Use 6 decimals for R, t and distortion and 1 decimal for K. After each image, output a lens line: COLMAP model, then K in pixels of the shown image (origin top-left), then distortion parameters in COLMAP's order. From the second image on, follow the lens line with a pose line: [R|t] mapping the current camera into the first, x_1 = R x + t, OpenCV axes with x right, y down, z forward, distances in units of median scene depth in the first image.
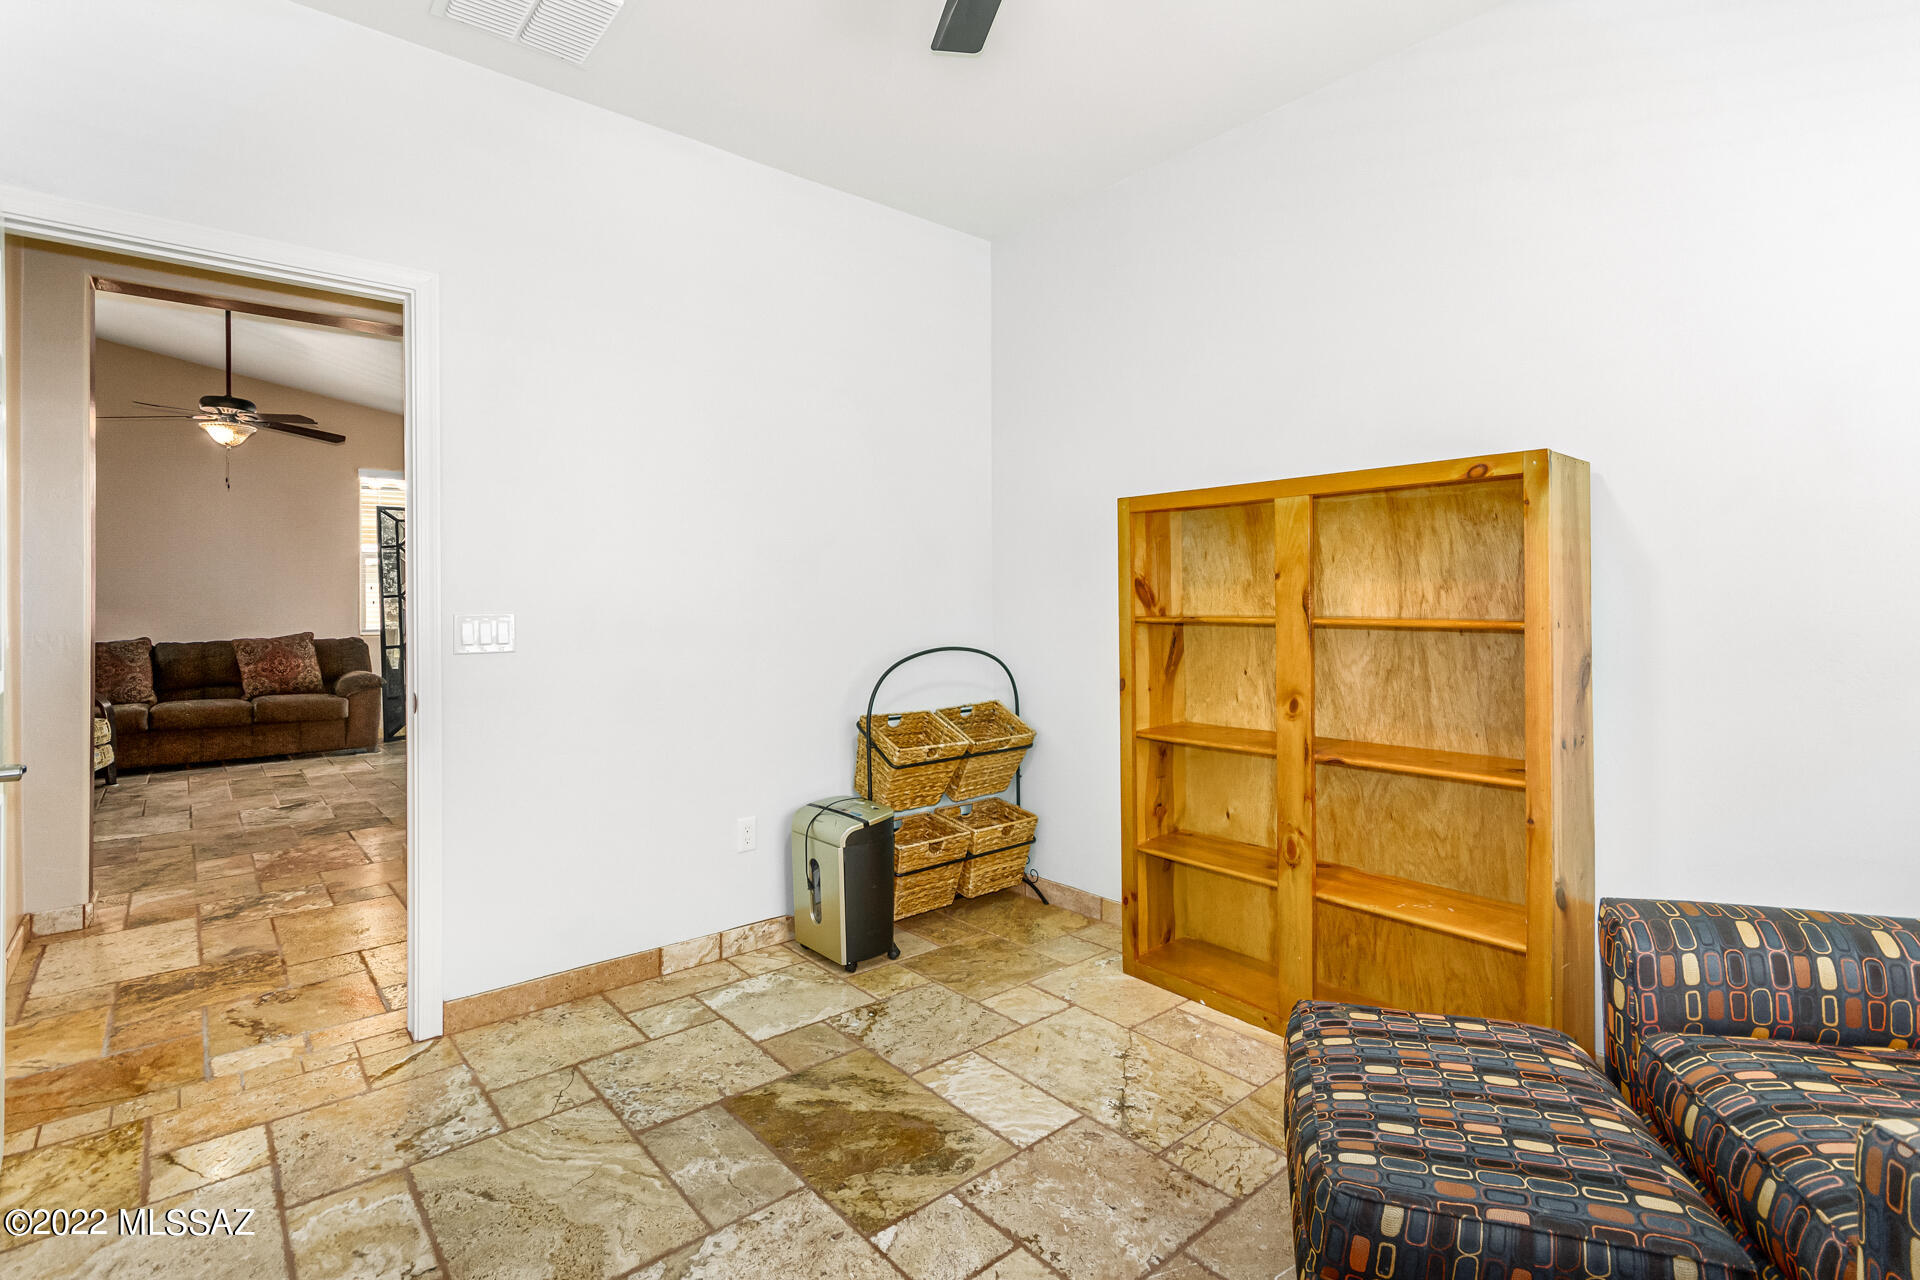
lens RADIAL K [[902.4, 0, 962.6], [0, 902.4, 607.0], [0, 0, 1]] dist [0.003109, 0.000445]
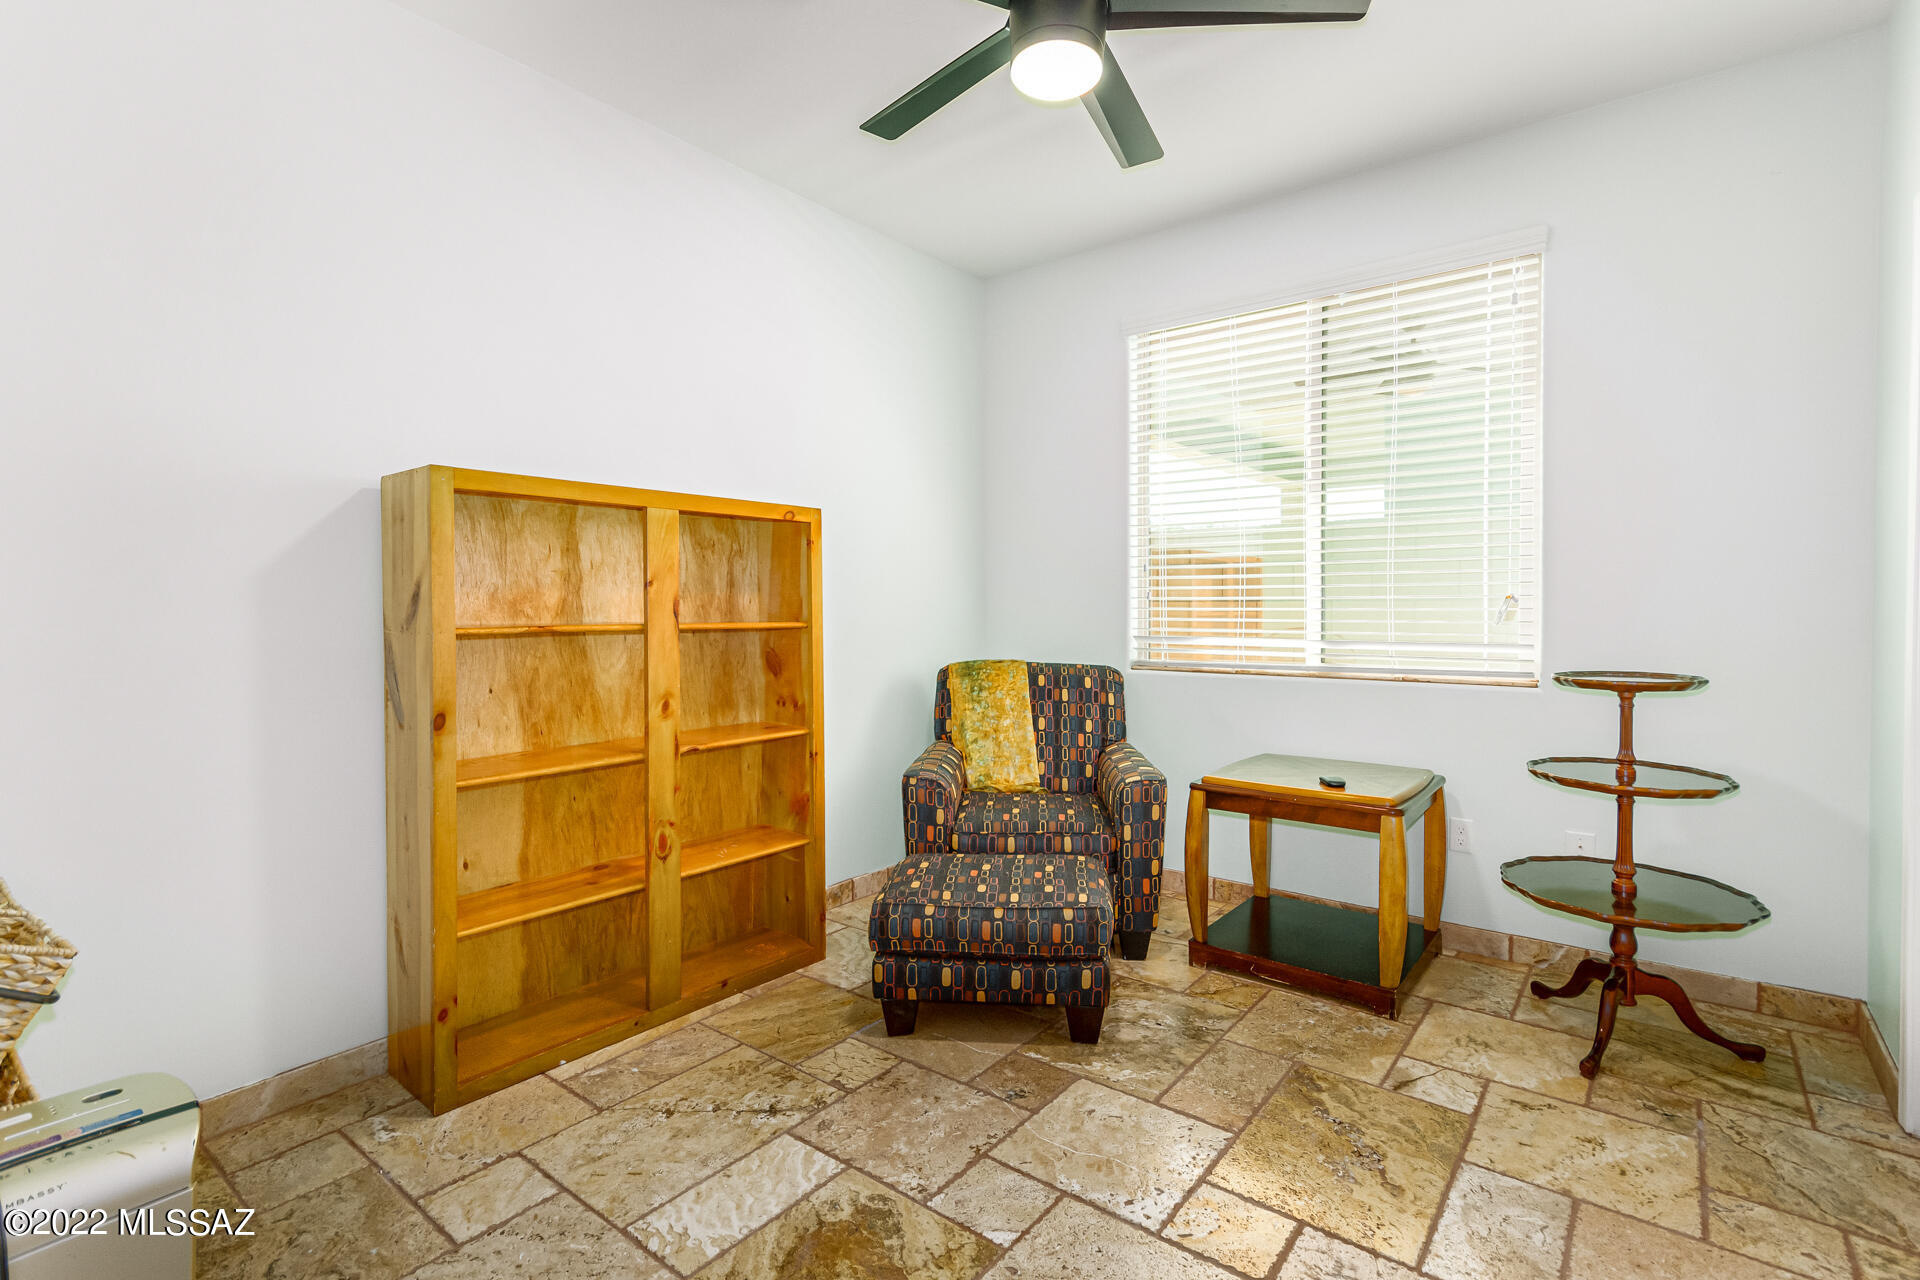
lens RADIAL K [[905.4, 0, 962.5], [0, 905.4, 636.8], [0, 0, 1]] dist [0.004287, -0.000185]
pose [[-0.199596, -0.027651, 0.979488, -0.745340], [0.008331, 0.999518, 0.029914, -0.001711], [-0.979843, 0.014131, -0.199270, 0.876659]]
